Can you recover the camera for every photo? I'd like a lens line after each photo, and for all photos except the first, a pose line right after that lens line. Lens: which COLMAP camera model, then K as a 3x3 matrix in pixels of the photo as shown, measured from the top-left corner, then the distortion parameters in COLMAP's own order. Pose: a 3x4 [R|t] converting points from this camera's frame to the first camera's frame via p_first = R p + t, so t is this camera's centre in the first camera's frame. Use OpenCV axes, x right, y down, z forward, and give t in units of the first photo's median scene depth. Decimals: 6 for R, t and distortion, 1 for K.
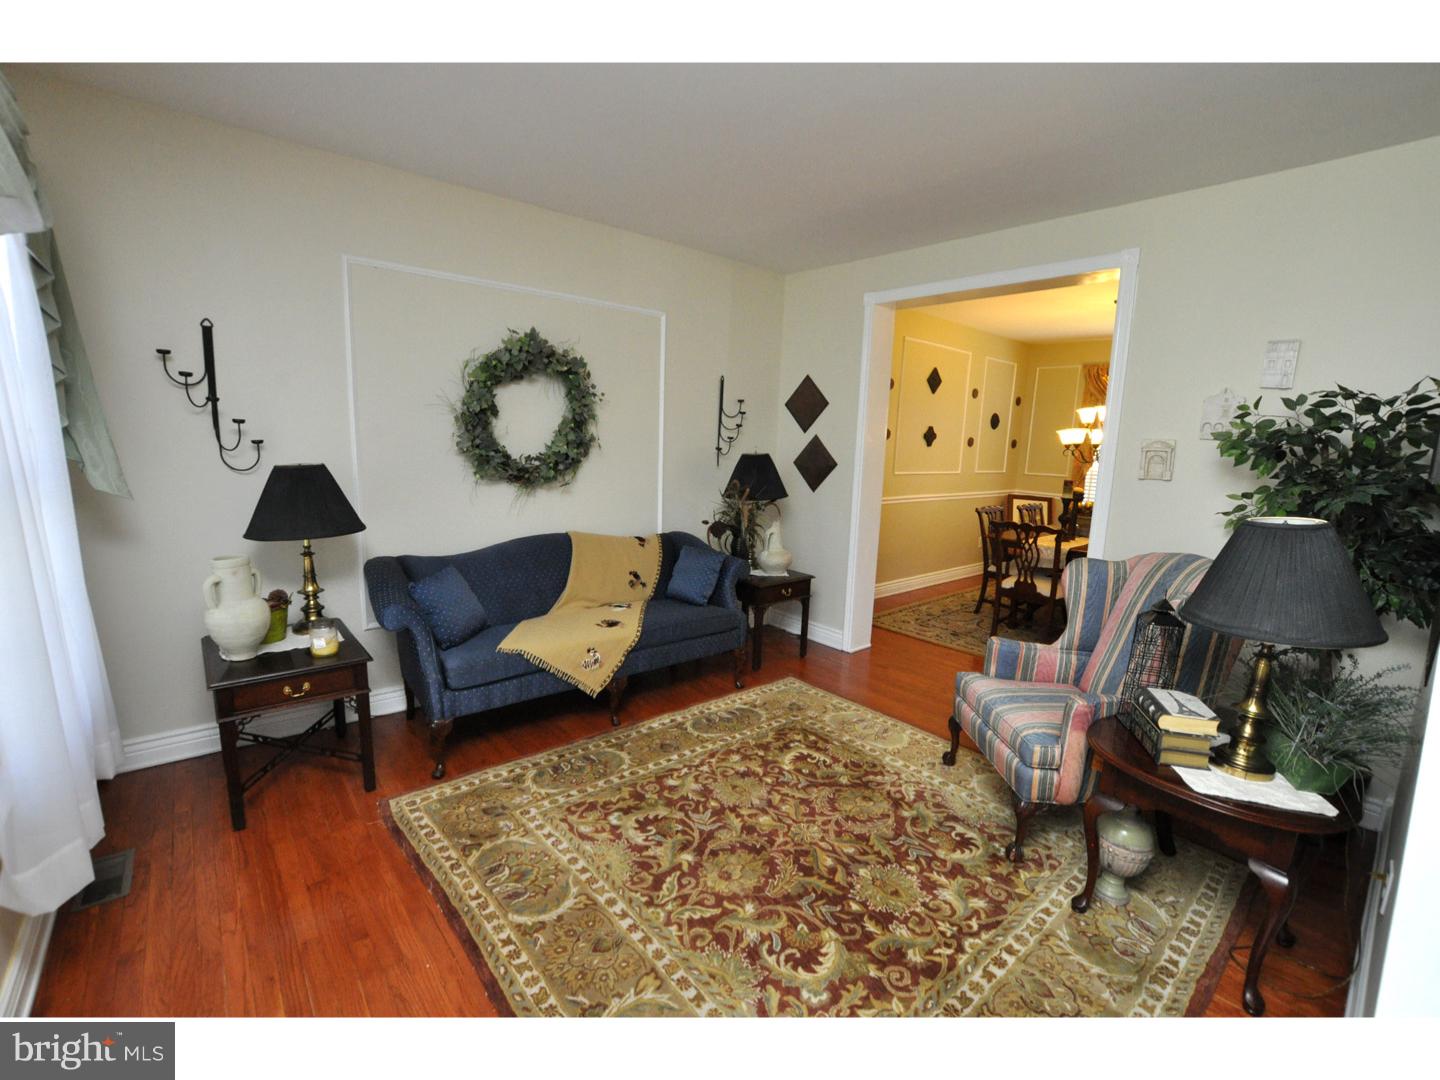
lens RADIAL K [[631.6, 0, 723.2], [0, 631.6, 544.0], [0, 0, 1]] dist [-0.023379, 0.000636]
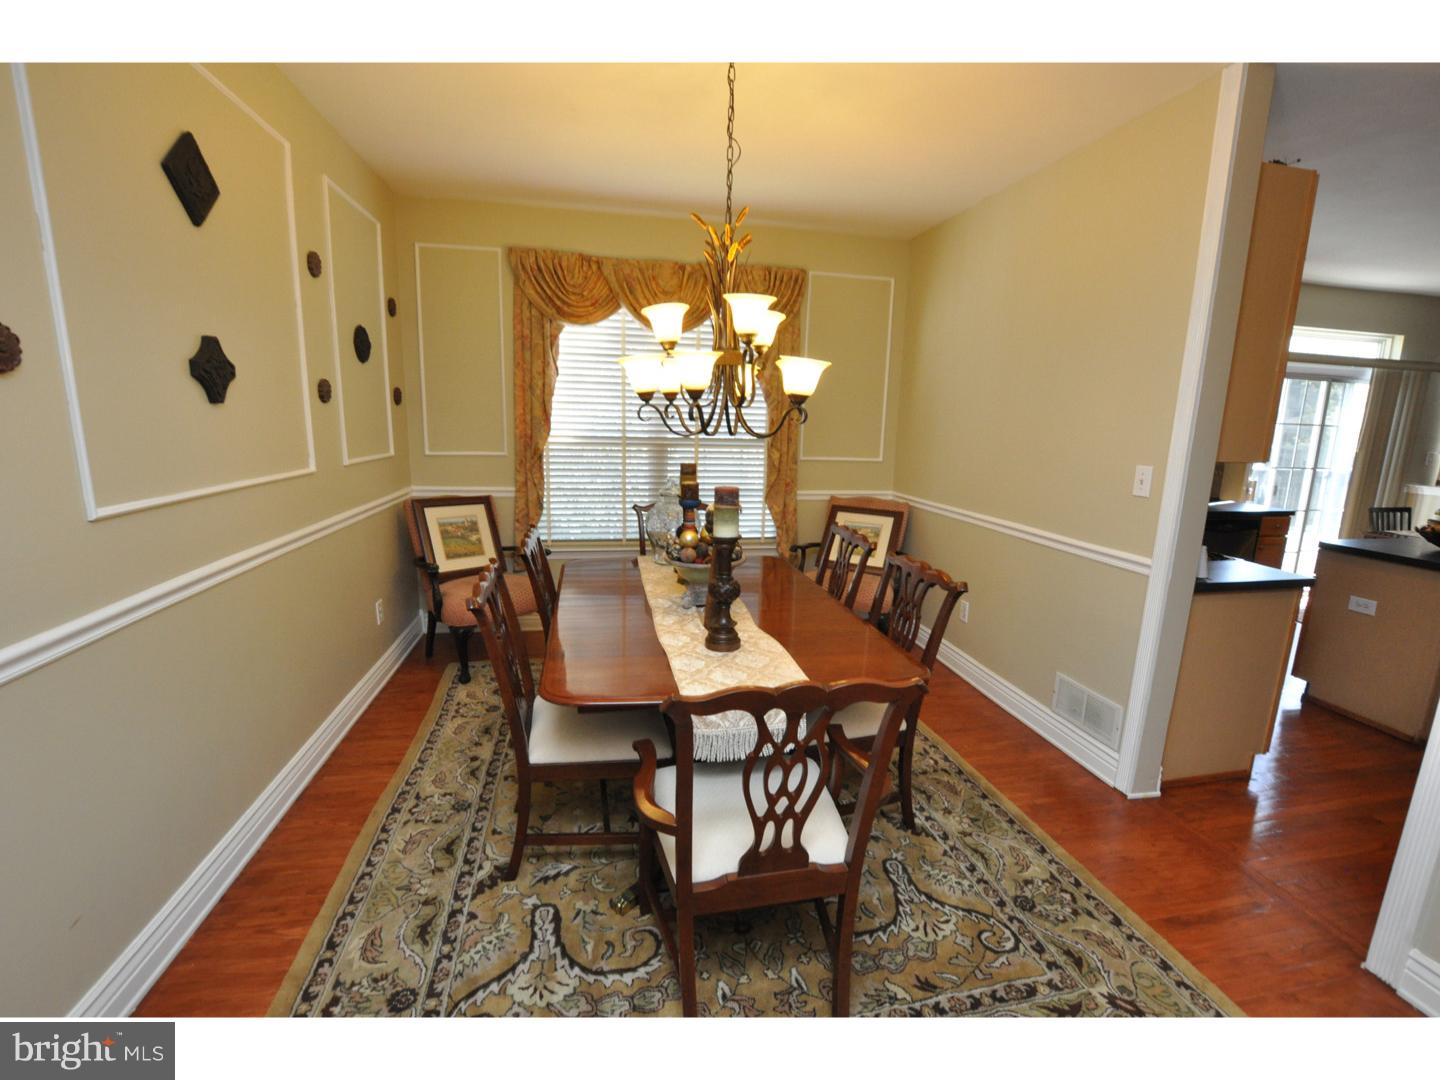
lens RADIAL K [[631.6, 0, 723.2], [0, 631.6, 544.0], [0, 0, 1]] dist [-0.023379, 0.000636]
pose [[0.490379, -0.193100, 0.849847, 0.172628], [0.135361, 0.980186, 0.144609, -0.096025], [-0.860933, 0.044123, 0.506801, 0.625279]]
